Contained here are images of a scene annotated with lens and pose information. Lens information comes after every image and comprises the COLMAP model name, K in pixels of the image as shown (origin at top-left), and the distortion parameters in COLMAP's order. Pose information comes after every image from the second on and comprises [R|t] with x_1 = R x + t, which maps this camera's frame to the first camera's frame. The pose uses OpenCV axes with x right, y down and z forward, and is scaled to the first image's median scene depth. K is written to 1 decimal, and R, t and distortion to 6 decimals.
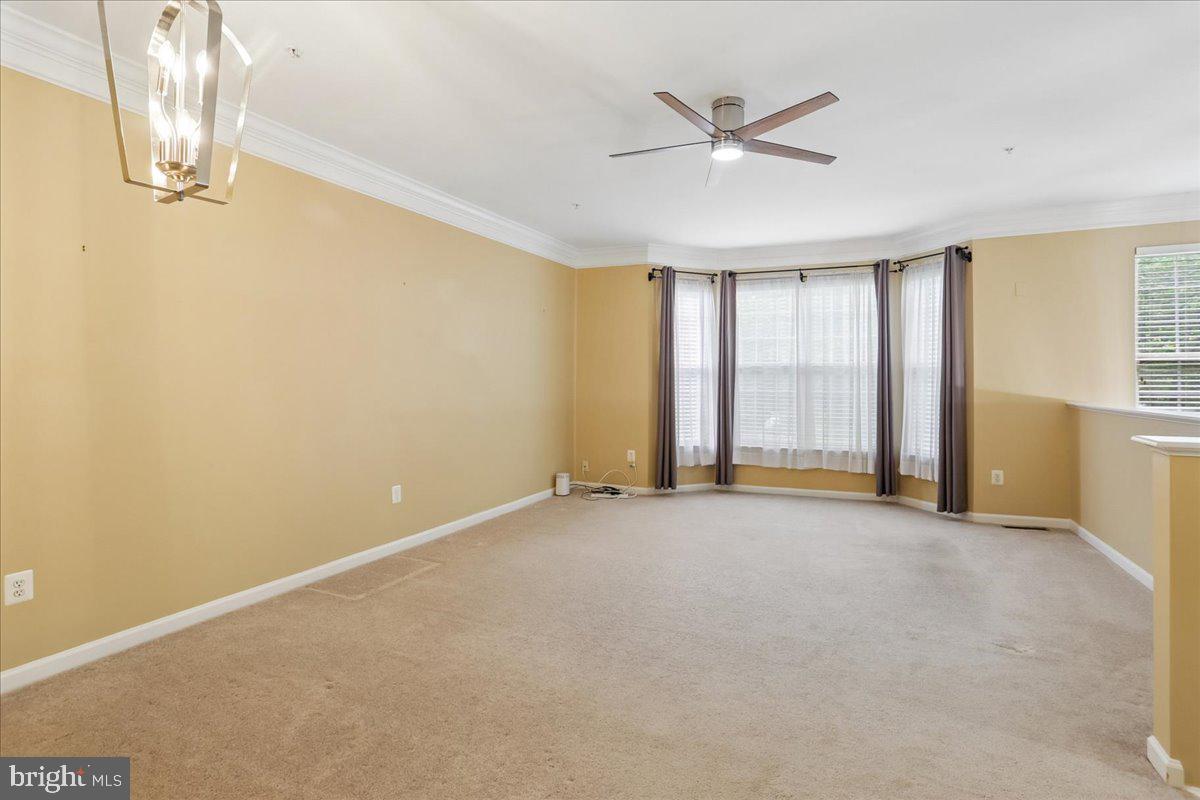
lens RADIAL K [[596.6, 0, 603.0], [0, 596.6, 371.2], [0, 0, 1]] dist [-0.058000, 0.024535]
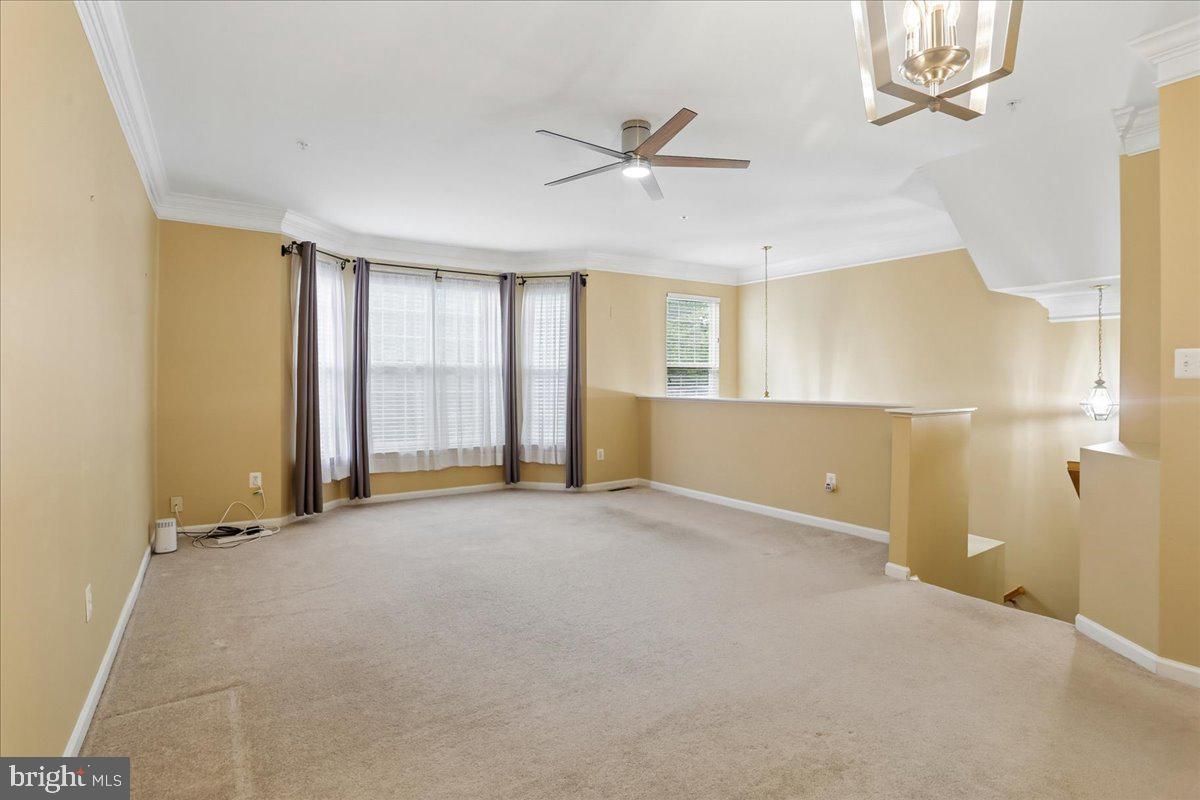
lens RADIAL K [[596.6, 0, 603.0], [0, 596.6, 371.2], [0, 0, 1]] dist [-0.058000, 0.024535]
pose [[0.533459, 0.010207, 0.845764, -0.368700], [-0.007857, 0.999944, -0.007111, 0.004379], [-0.845789, -0.002852, 0.533509, 0.233260]]
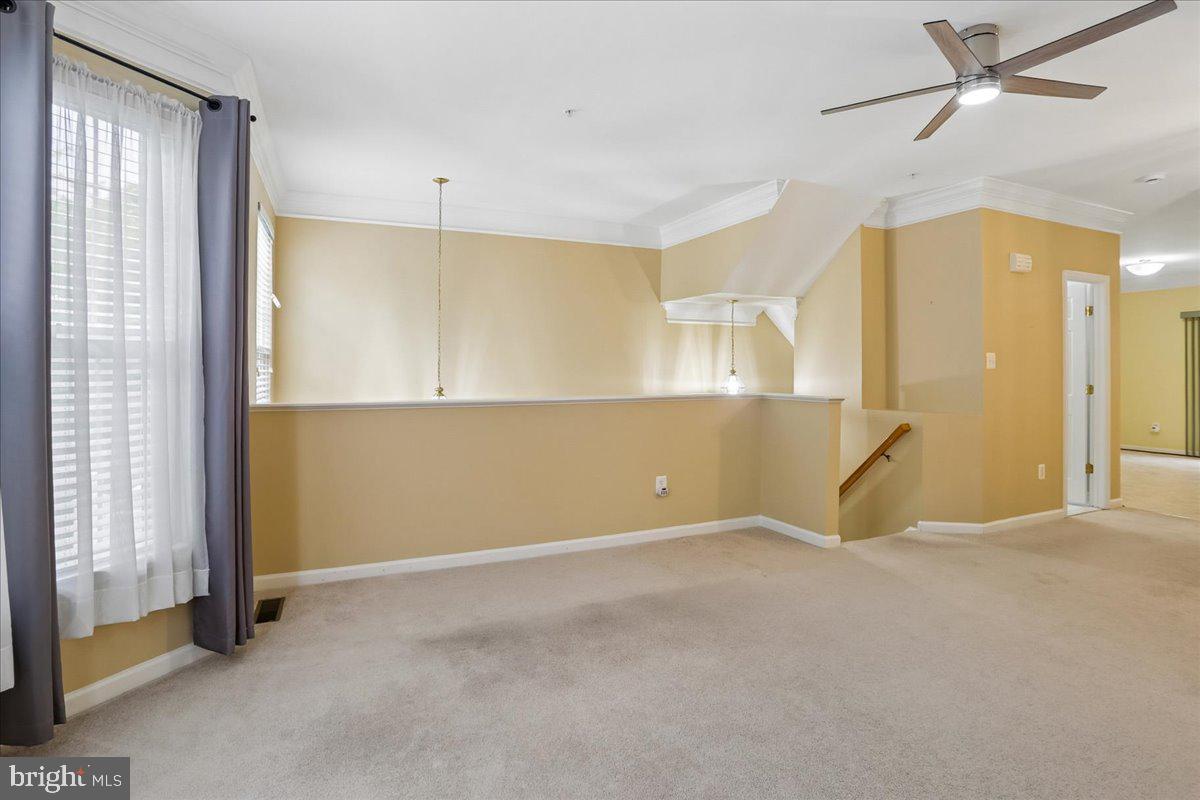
lens RADIAL K [[596.6, 0, 603.0], [0, 596.6, 371.2], [0, 0, 1]] dist [-0.058000, 0.024535]
pose [[-0.738416, 0.005529, 0.674323, 0.037677], [0.000509, 0.999971, -0.007642, 0.015859], [-0.674345, -0.005300, -0.738397, 0.966176]]
